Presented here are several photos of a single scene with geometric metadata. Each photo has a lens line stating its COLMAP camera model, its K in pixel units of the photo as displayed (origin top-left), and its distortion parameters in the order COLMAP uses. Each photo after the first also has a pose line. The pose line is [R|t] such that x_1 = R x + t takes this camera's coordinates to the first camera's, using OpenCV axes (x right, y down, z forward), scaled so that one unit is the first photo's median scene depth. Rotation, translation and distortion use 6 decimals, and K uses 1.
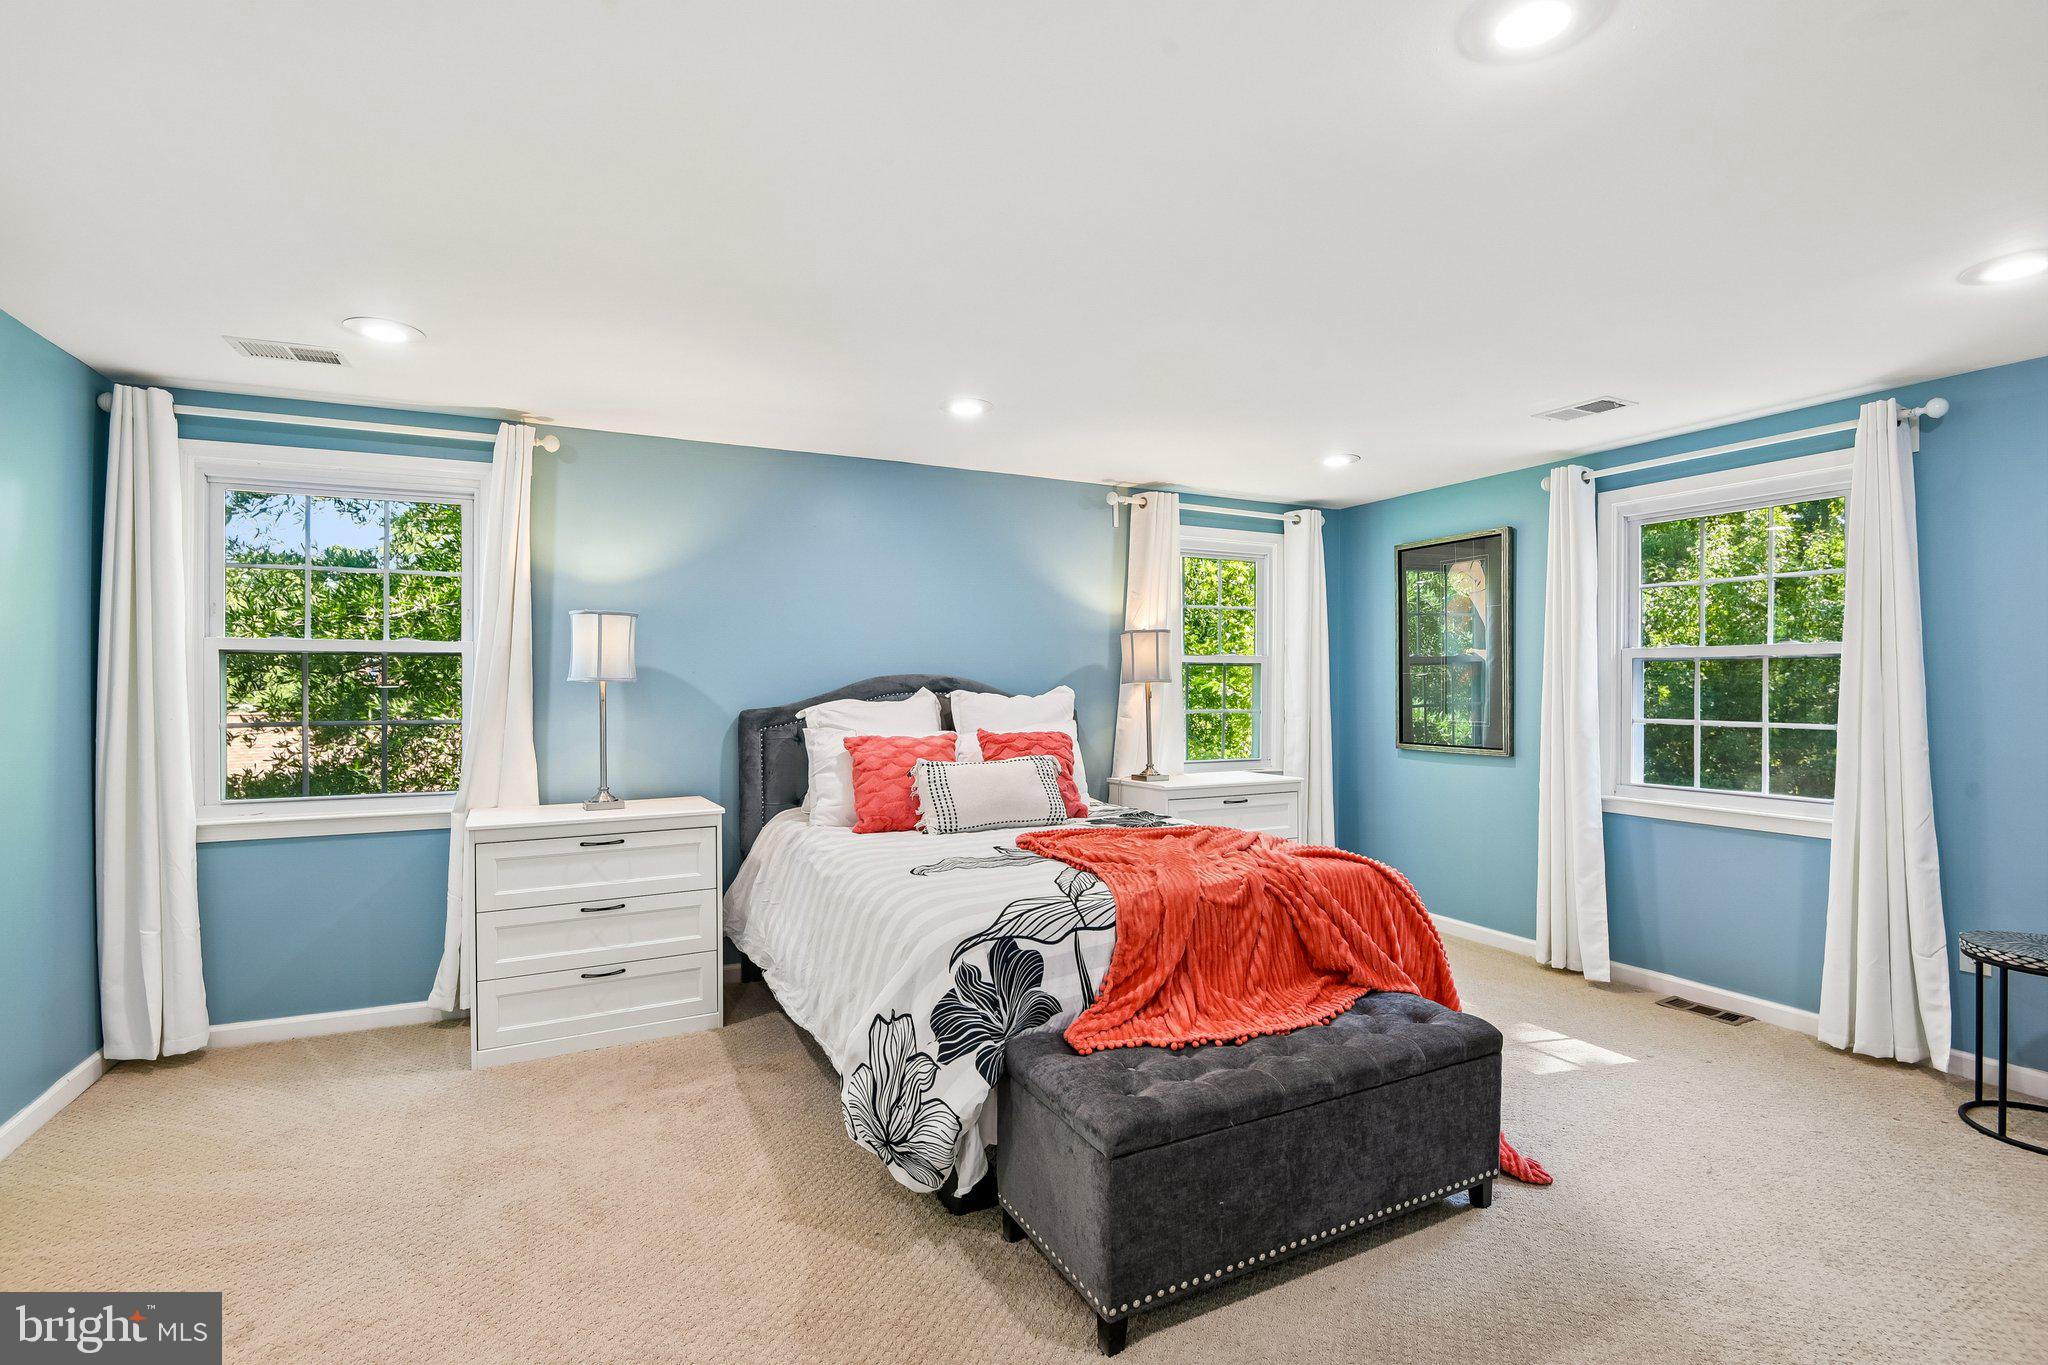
lens RADIAL K [[934.8, 0, 1031.0], [0, 934.8, 687.6], [0, 0, 1]] dist [-0.001897, -0.009842]
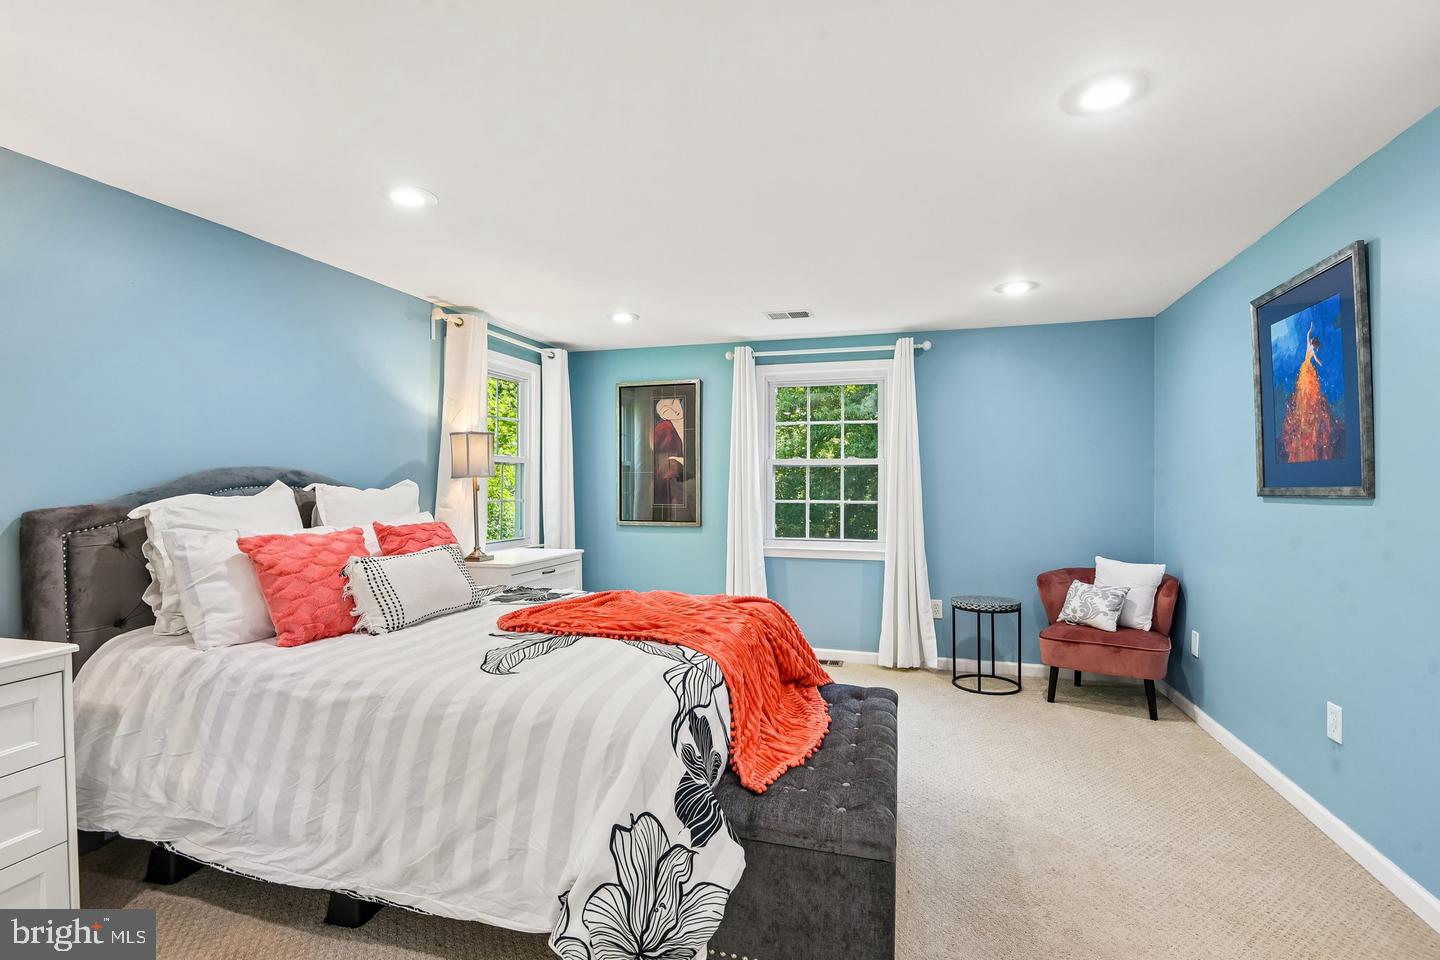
lens RADIAL K [[657.3, 0, 724.9], [0, 657.3, 483.6], [0, 0, 1]] dist [-0.001897, -0.009842]
pose [[0.688746, -0.000046, 0.725003, -0.307346], [0.000441, 1.000000, -0.000356, 0.003596], [-0.725003, 0.000565, 0.688746, 0.252271]]
